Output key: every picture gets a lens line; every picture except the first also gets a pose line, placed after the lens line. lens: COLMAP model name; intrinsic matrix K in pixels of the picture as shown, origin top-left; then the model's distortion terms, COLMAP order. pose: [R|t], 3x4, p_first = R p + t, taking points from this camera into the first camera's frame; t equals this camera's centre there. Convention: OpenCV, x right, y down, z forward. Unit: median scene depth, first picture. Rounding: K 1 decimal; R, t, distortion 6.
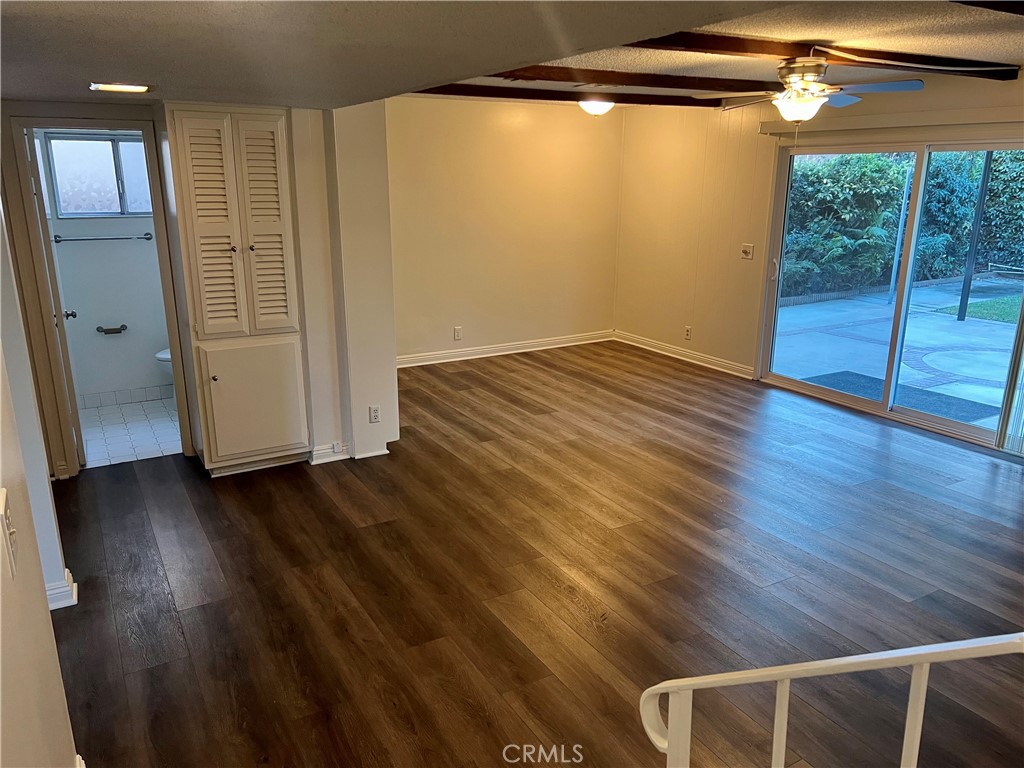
lens RADIAL K [[769.5, 0, 508.9], [0, 769.5, 380.0], [0, 0, 1]] dist [0.073111, -0.075689]
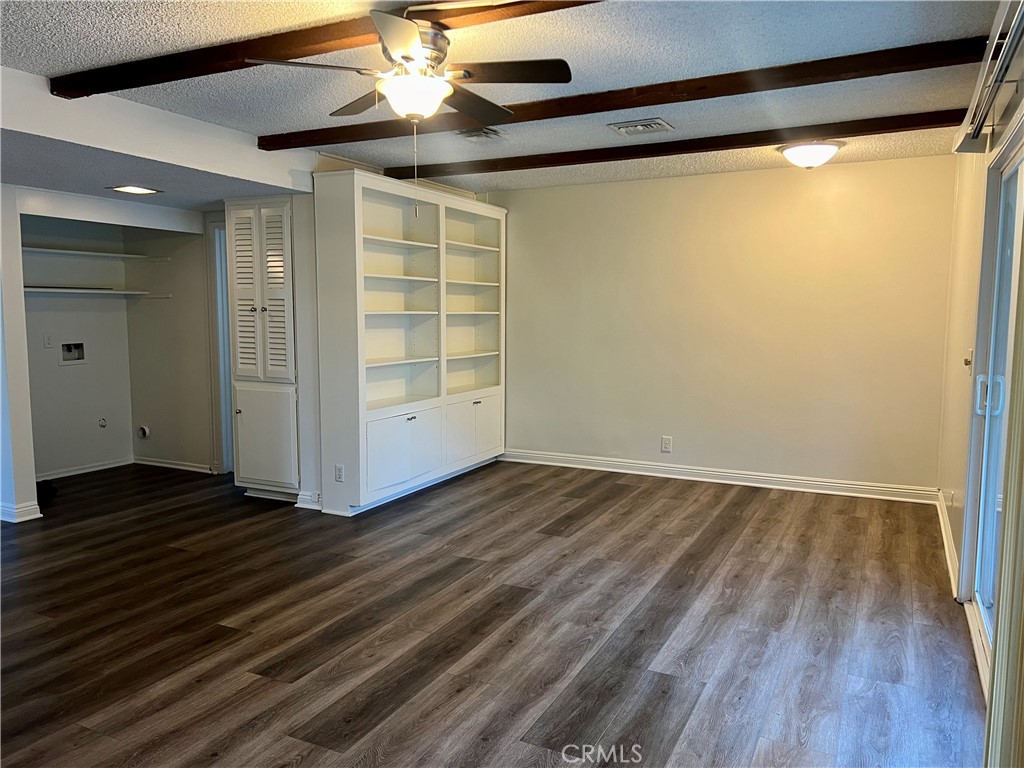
lens RADIAL K [[764.3, 0, 519.1], [0, 764.3, 379.4], [0, 0, 1]] dist [0.069155, -0.077496]
pose [[0.551300, 0.075143, -0.830916, 0.635225], [-0.217727, 0.974382, -0.056342, -0.057461], [0.805396, 0.211974, 0.553538, 0.475918]]
